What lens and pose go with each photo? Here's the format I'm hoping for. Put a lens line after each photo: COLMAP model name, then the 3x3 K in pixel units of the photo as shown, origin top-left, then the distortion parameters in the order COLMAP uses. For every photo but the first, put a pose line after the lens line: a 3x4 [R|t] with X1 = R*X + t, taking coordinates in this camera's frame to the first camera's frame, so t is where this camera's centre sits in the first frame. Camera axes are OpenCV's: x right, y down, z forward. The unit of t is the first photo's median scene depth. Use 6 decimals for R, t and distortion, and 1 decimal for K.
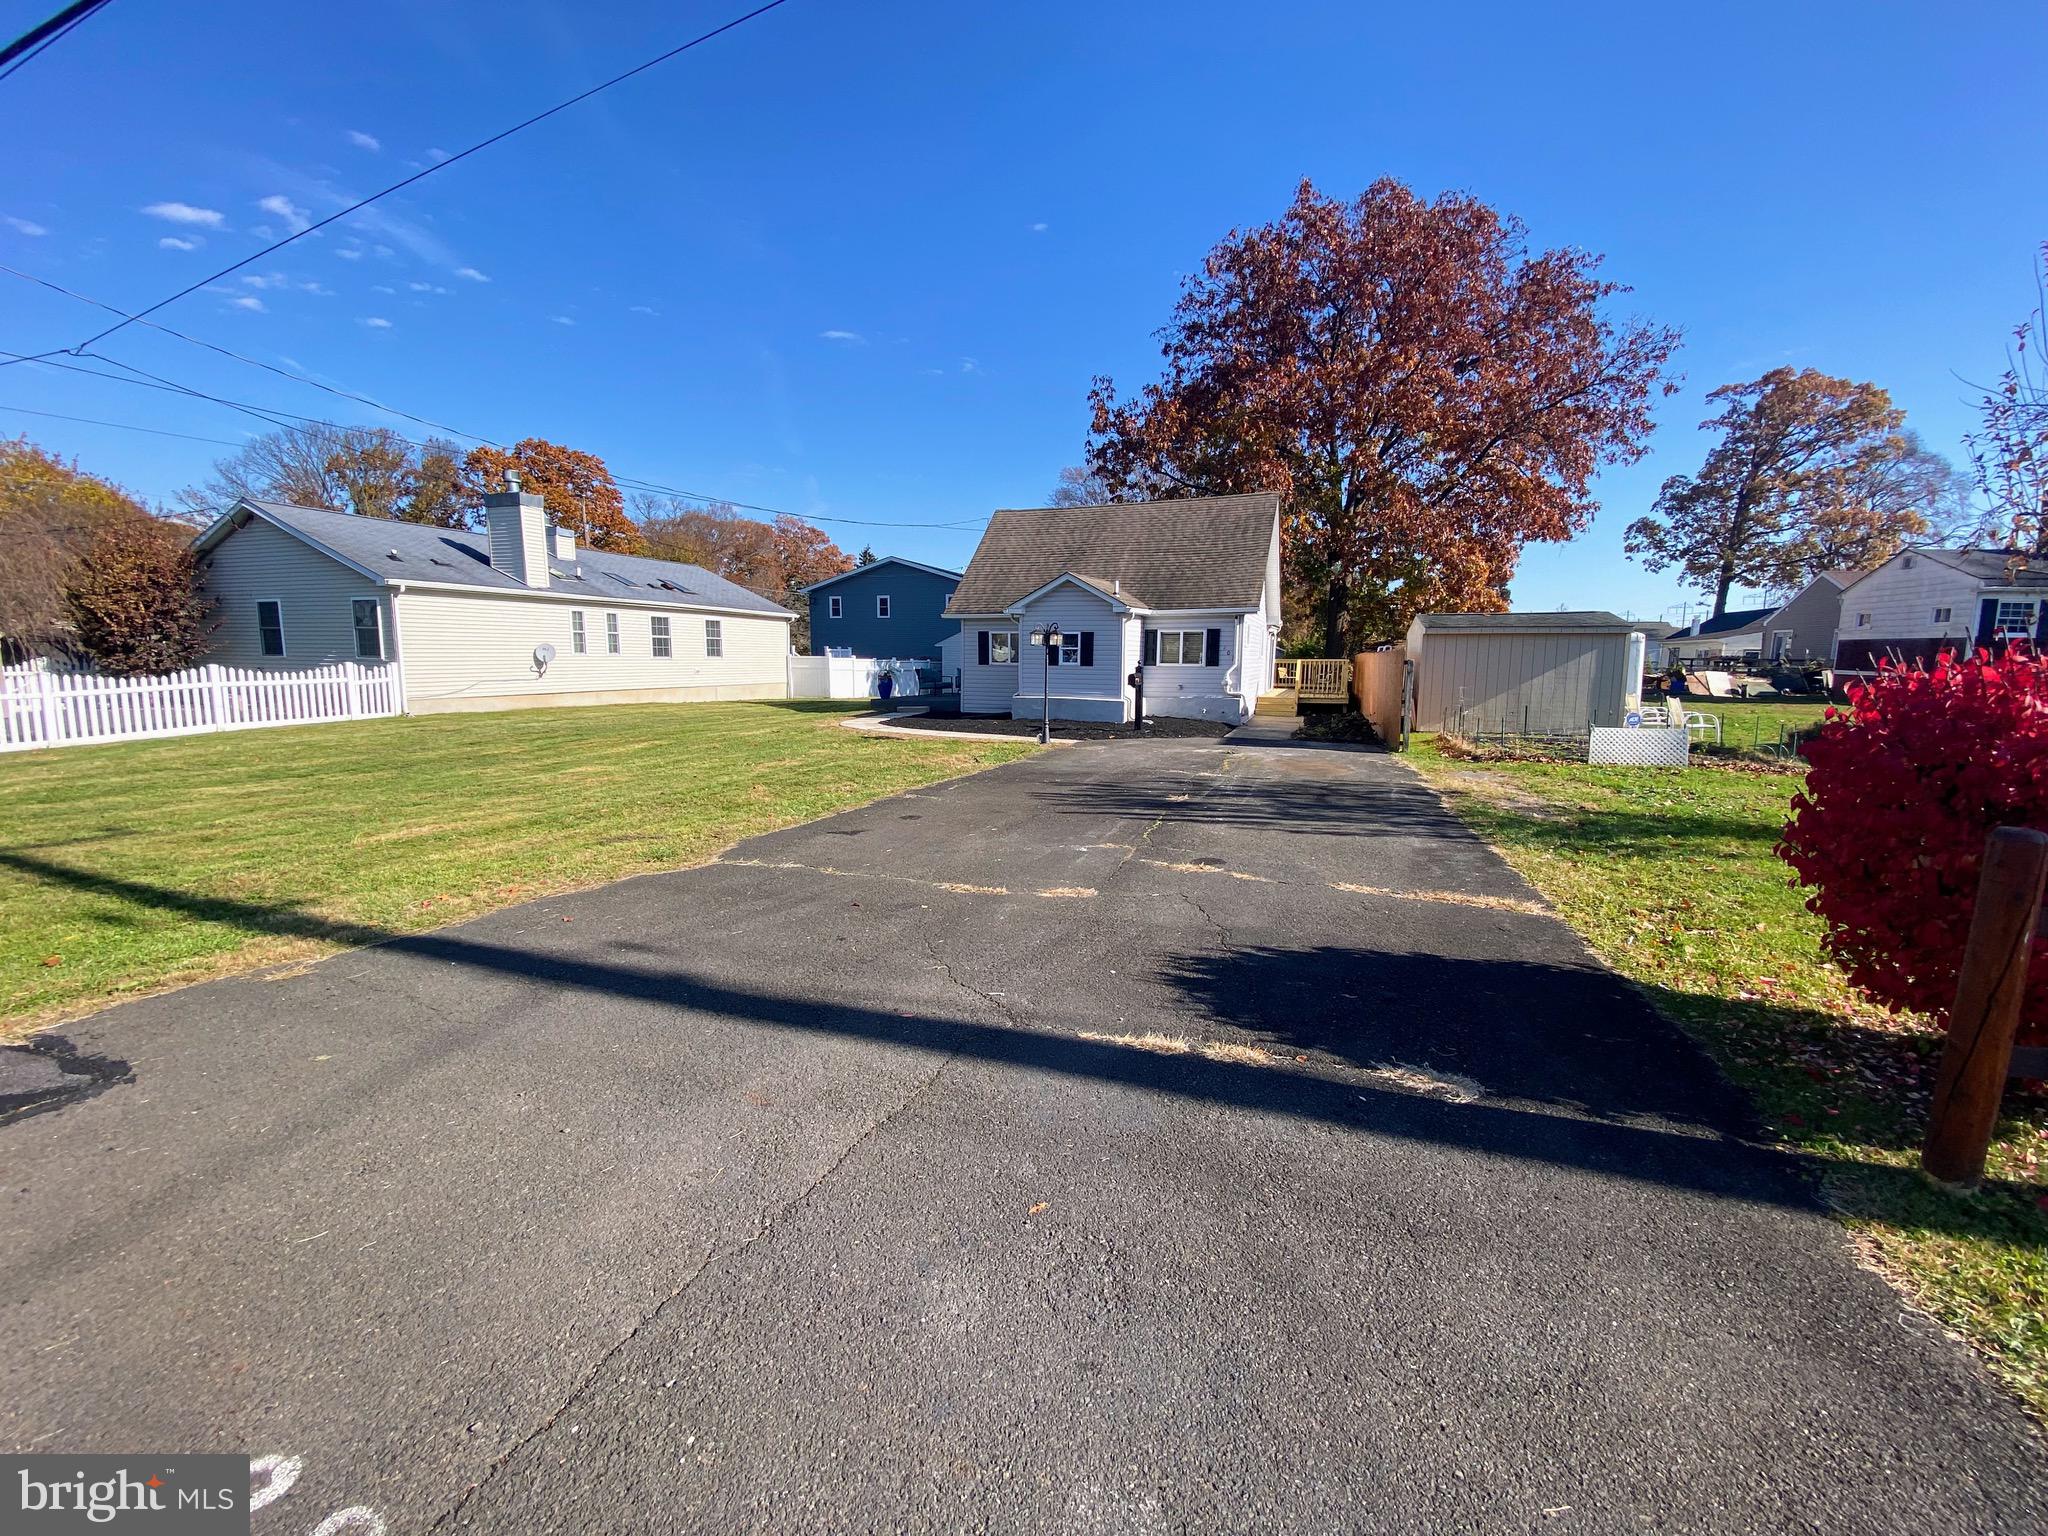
lens RADIAL K [[831.9, 0, 1024.0], [0, 831.9, 768.0], [0, 0, 1]] dist [0.026637, -0.020674]
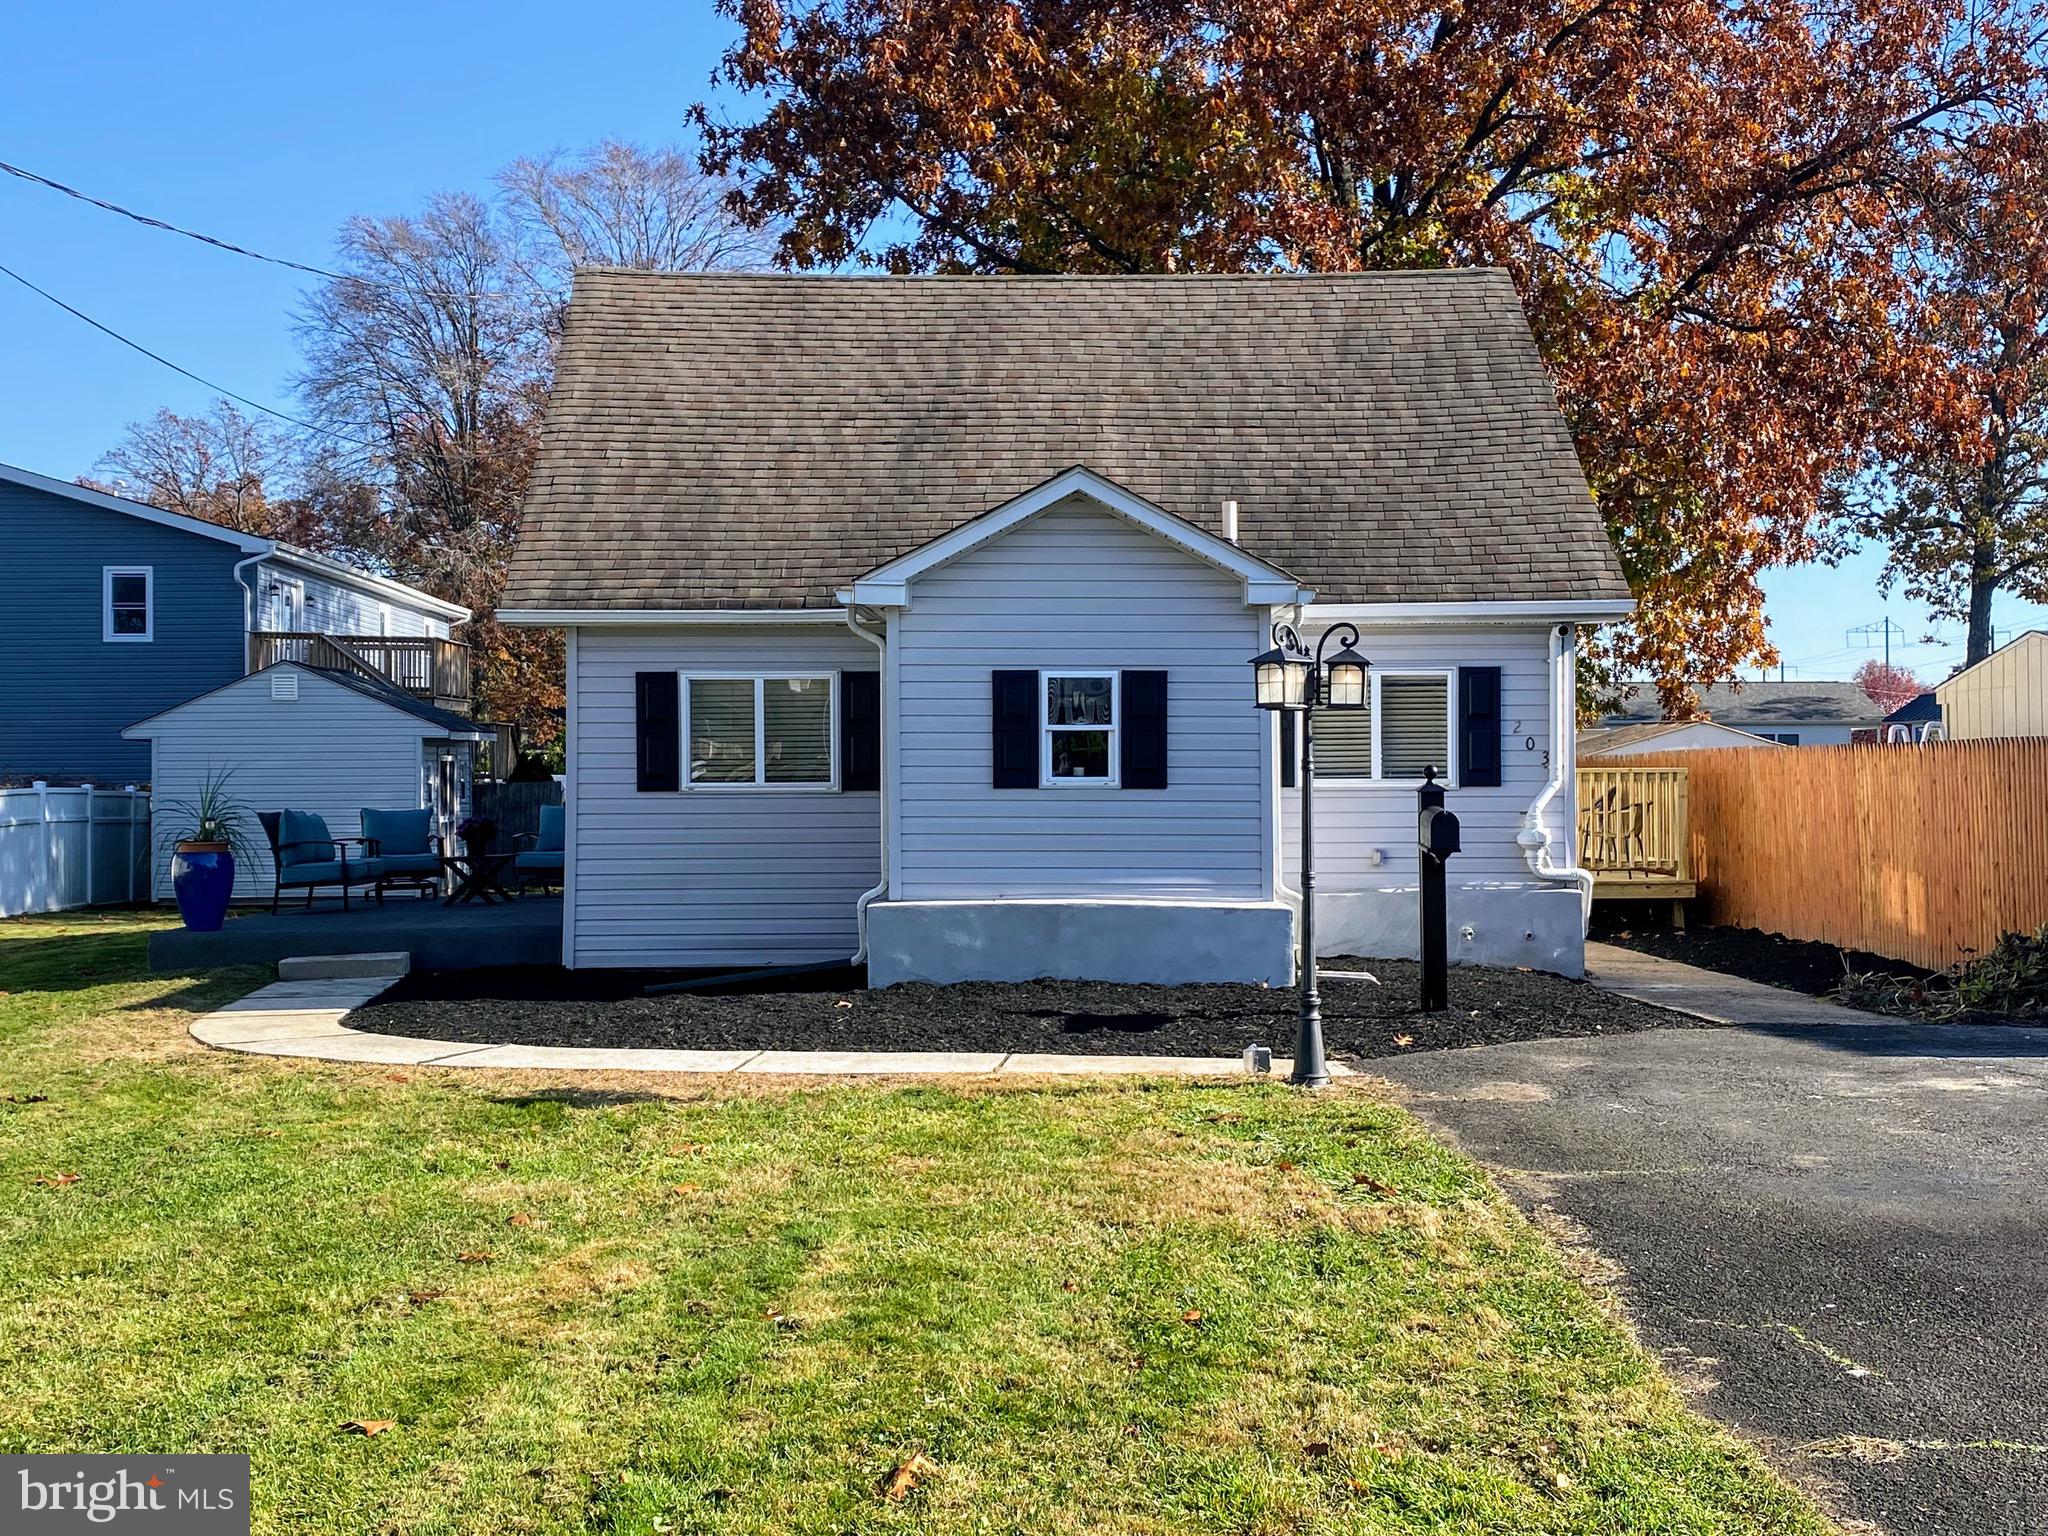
lens RADIAL K [[2338.4, 0, 1024.0], [0, 2338.4, 768.0], [0, 0, 1]] dist [0.140731, -0.005896]
pose [[0.926474, -0.008711, 0.376257, -0.176794], [0.060150, 0.990309, -0.125182, -0.021234], [-0.371521, 0.138610, 0.918020, 0.183585]]
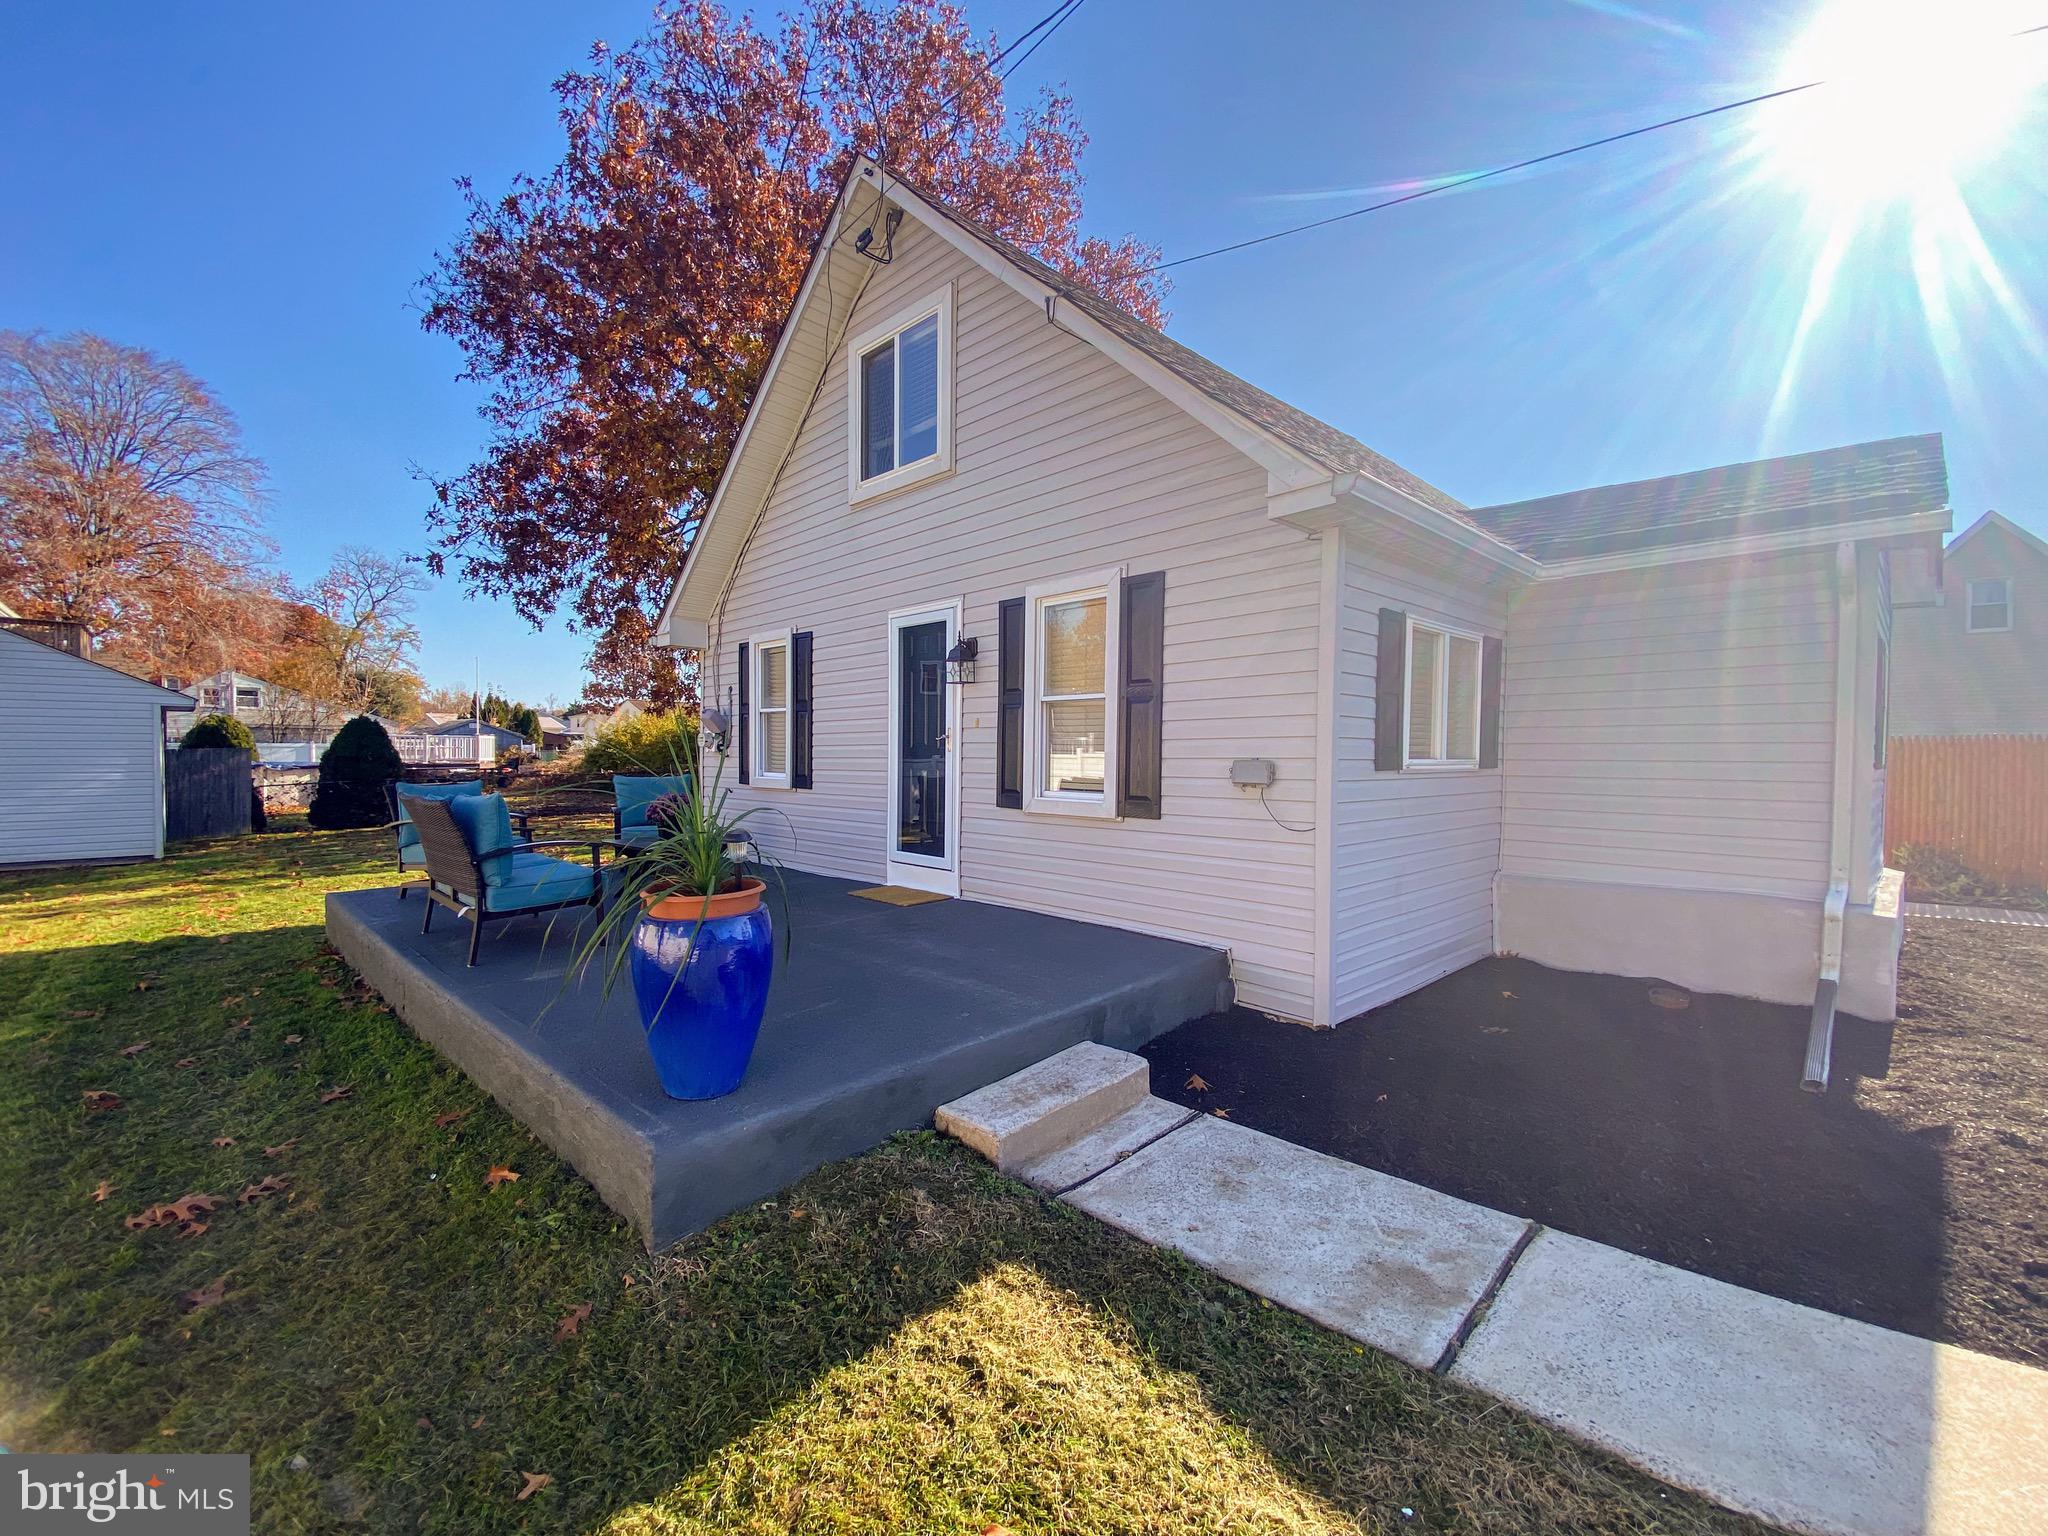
lens RADIAL K [[831.9, 0, 1024.0], [0, 831.9, 768.0], [0, 0, 1]] dist [0.026637, -0.020674]
pose [[0.428749, -0.017982, 0.903245, -0.213016], [0.113659, 0.992932, -0.034184, -0.099964], [-0.896246, 0.117318, 0.427762, 0.769375]]
